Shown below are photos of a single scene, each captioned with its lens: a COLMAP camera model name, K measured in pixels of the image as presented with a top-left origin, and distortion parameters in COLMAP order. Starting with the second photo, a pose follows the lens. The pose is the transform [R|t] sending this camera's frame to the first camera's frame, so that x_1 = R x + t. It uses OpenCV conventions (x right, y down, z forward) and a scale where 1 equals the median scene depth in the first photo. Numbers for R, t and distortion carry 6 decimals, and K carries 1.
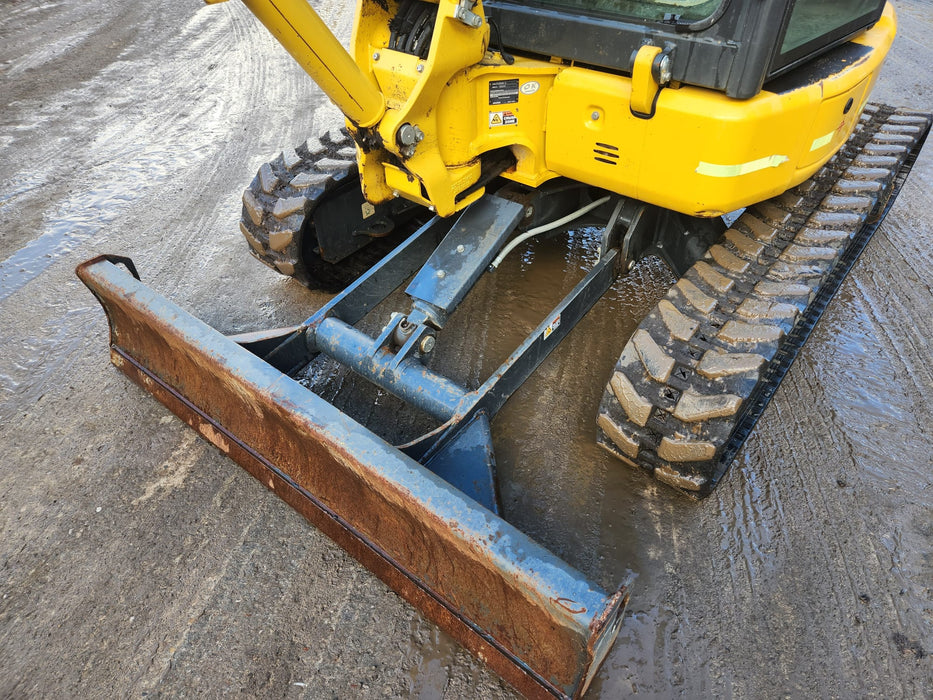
lens RADIAL K [[626.5, 0, 472.2], [0, 626.5, 355.4], [0, 0, 1]] dist [0.073830, -0.061634]
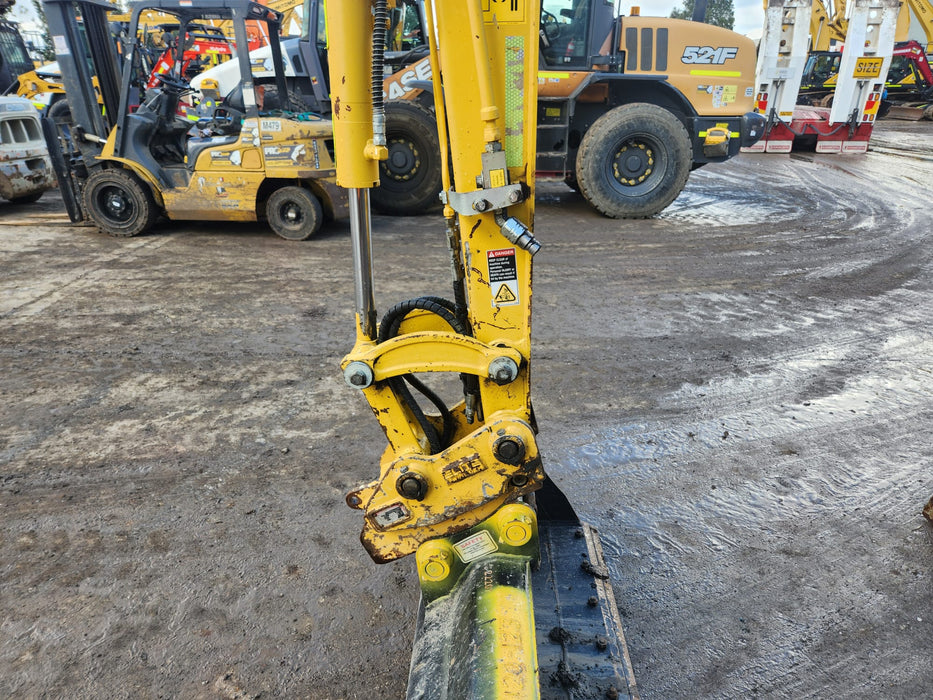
lens RADIAL K [[625.7, 0, 465.3], [0, 625.7, 363.4], [0, 0, 1]] dist [0.074496, -0.065986]
pose [[0.597521, 0.326236, -0.732488, -0.369638], [-0.537770, 0.840638, -0.064277, 0.348700], [0.594788, 0.432317, 0.677738, -0.415040]]
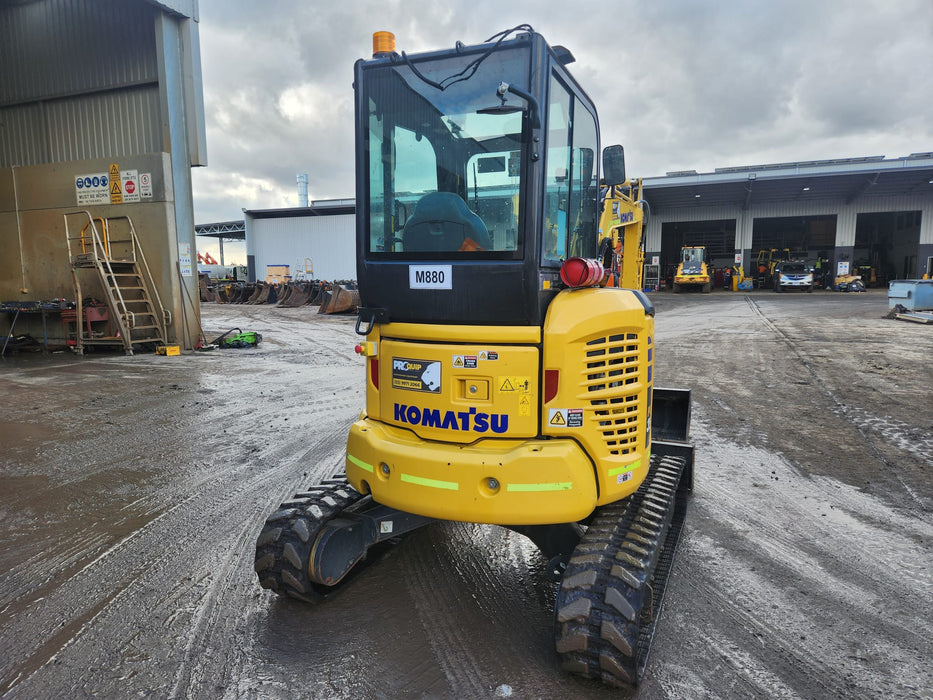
lens RADIAL K [[622.6, 0, 461.8], [0, 622.6, 362.9], [0, 0, 1]] dist [0.082310, -0.069765]
pose [[-0.969079, 0.047725, -0.242093, 0.903100], [-0.153816, 0.650329, 0.743918, -2.180709], [0.192944, 0.758152, -0.622878, 2.270569]]
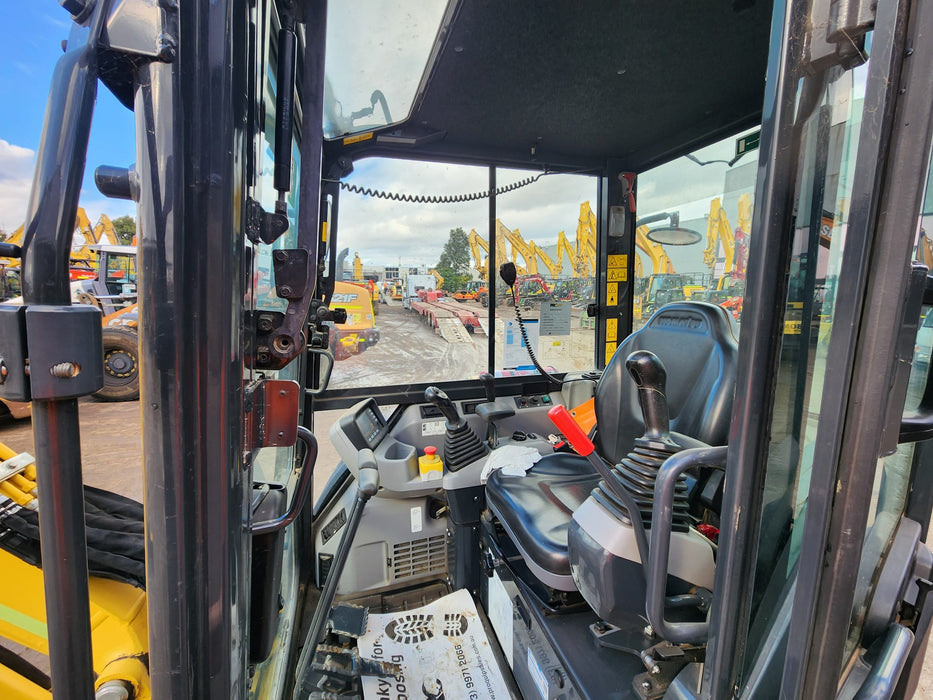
lens RADIAL K [[381.7, 0, 460.5], [0, 381.7, 348.4], [0, 0, 1]] dist [0.002176, 0.000727]
pose [[0.806337, 0.105554, -0.581962, 0.604386], [-0.404036, 0.816884, -0.411649, -0.796313], [0.431944, 0.567061, 0.701332, 0.374436]]
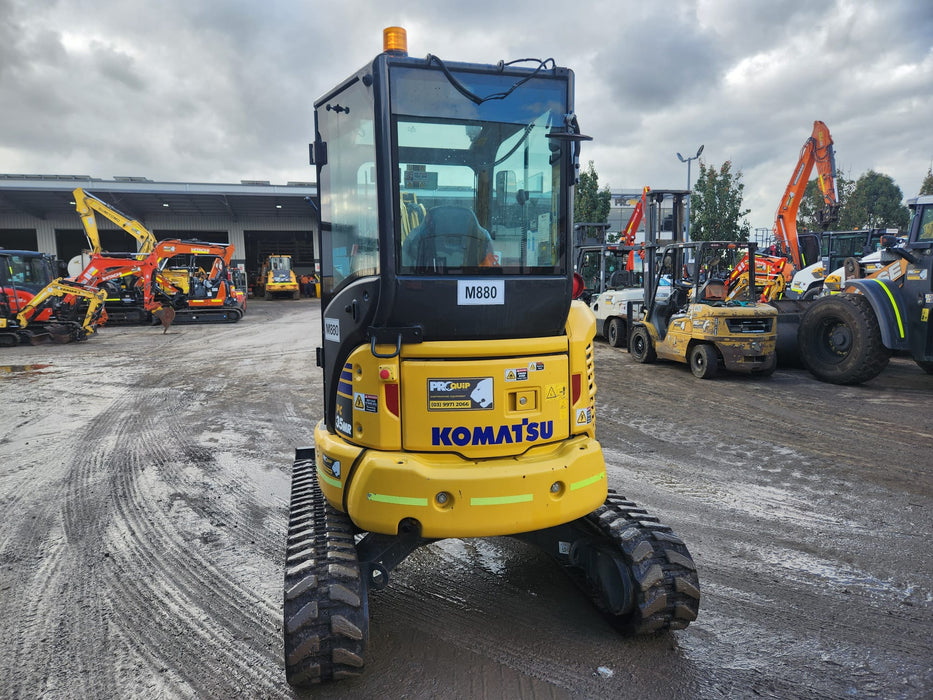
lens RADIAL K [[622.6, 0, 455.4], [0, 622.6, 362.6], [0, 0, 1]] dist [0.076454, -0.055087]
pose [[-0.612144, 0.122834, -0.781148, 1.819723], [-0.511569, 0.691763, 0.509668, -1.787275], [0.602973, 0.711601, -0.360621, 1.771172]]
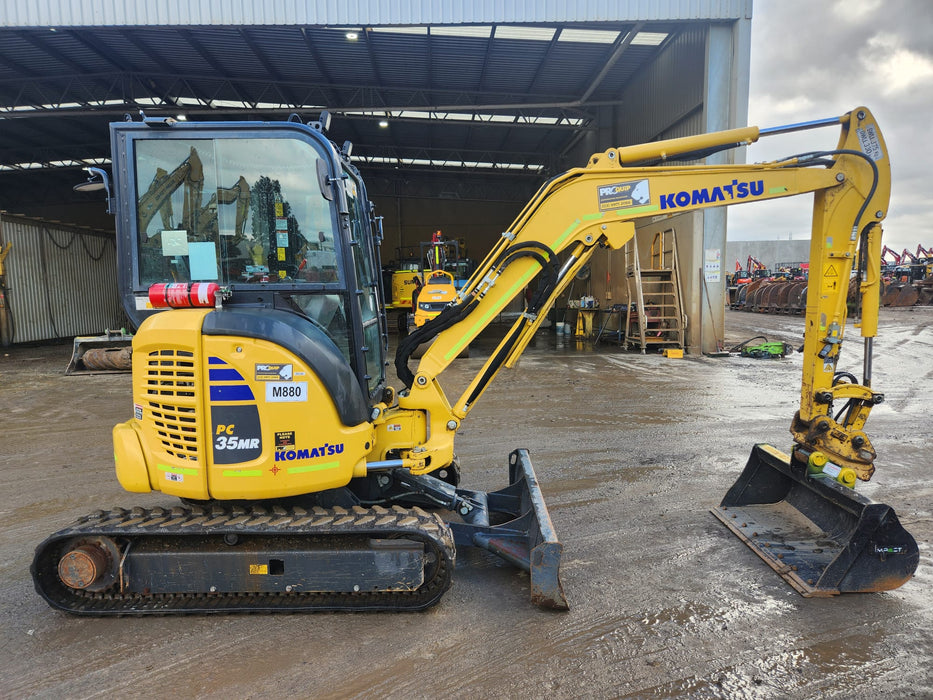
lens RADIAL K [[624.4, 0, 453.6], [0, 624.4, 362.9], [0, 0, 1]] dist [0.075679, -0.061178]
pose [[-0.604292, -0.072618, 0.793447, -1.845398], [0.551461, 0.680652, 0.482290, -1.508320], [-0.575084, 0.728999, -0.371267, 1.532090]]
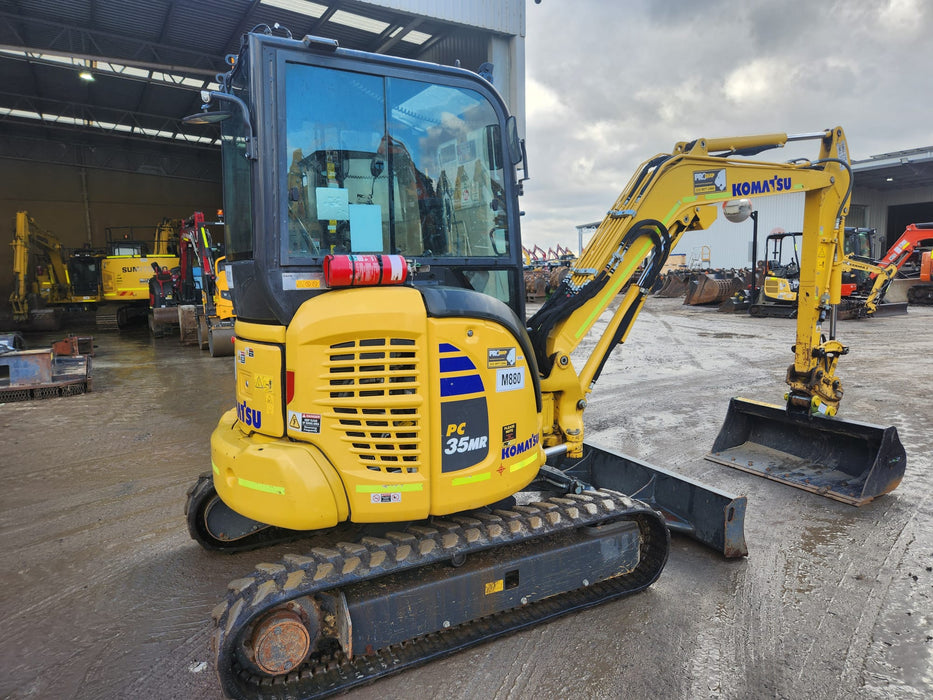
lens RADIAL K [[626.5, 0, 472.2], [0, 626.5, 355.4], [0, 0, 1]] dist [0.073830, -0.061634]
pose [[-0.918626, -0.022378, 0.394493, -0.652863], [0.285771, 0.651864, 0.702430, -2.031856], [-0.272875, 0.758006, -0.592425, 2.125167]]
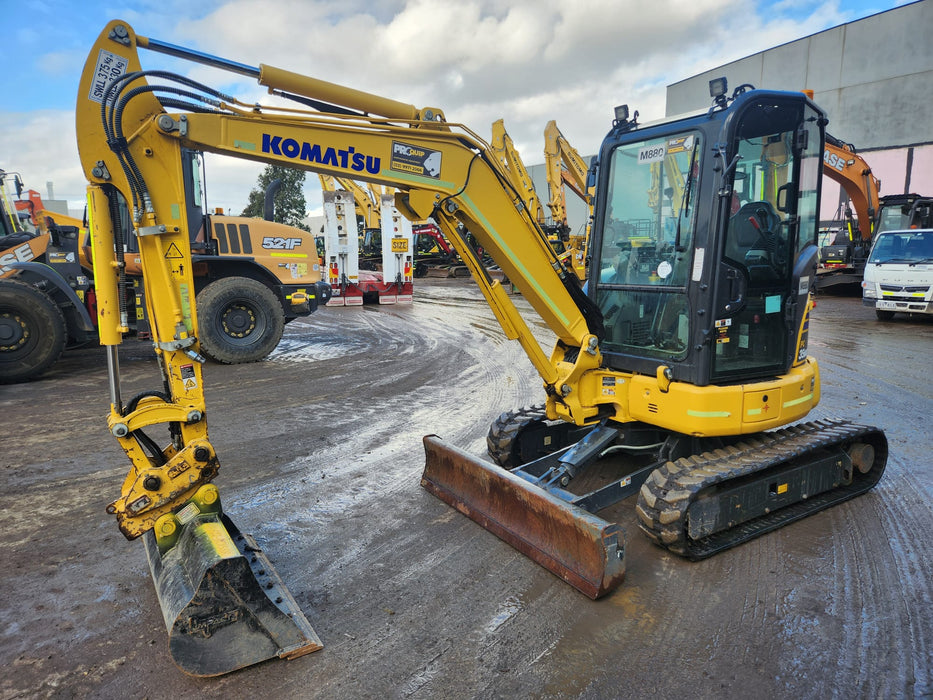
lens RADIAL K [[620.9, 0, 457.3], [0, 620.9, 348.7], [0, 0, 1]] dist [0.084769, -0.077125]
pose [[0.941664, 0.053165, -0.332330, 0.280241], [-0.224158, 0.835630, -0.501474, 0.786898], [0.251044, 0.546714, 0.798800, -1.097528]]
